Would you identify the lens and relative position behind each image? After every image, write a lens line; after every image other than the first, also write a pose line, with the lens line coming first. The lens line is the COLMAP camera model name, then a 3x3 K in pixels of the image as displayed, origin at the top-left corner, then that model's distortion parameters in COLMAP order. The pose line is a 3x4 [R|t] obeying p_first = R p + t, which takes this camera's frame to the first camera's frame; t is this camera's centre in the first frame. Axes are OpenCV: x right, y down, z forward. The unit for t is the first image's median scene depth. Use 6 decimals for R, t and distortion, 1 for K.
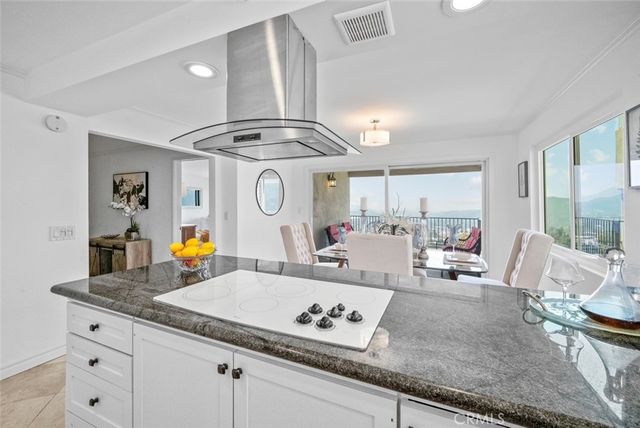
lens RADIAL K [[263.2, 0, 320.6], [0, 263.2, 209.0], [0, 0, 1]] dist [0.001731, 0.000347]
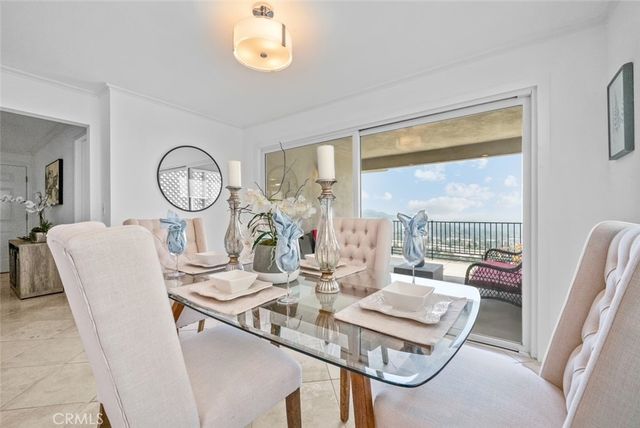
lens RADIAL K [[263.2, 0, 318.1], [0, 263.2, 214.6], [0, 0, 1]] dist [0.001731, 0.000347]
pose [[0.976737, -0.008390, -0.214275, 0.380469], [0.008607, 0.999963, 0.000079, 0.049673], [0.214266, -0.001922, 0.976773, 0.475526]]
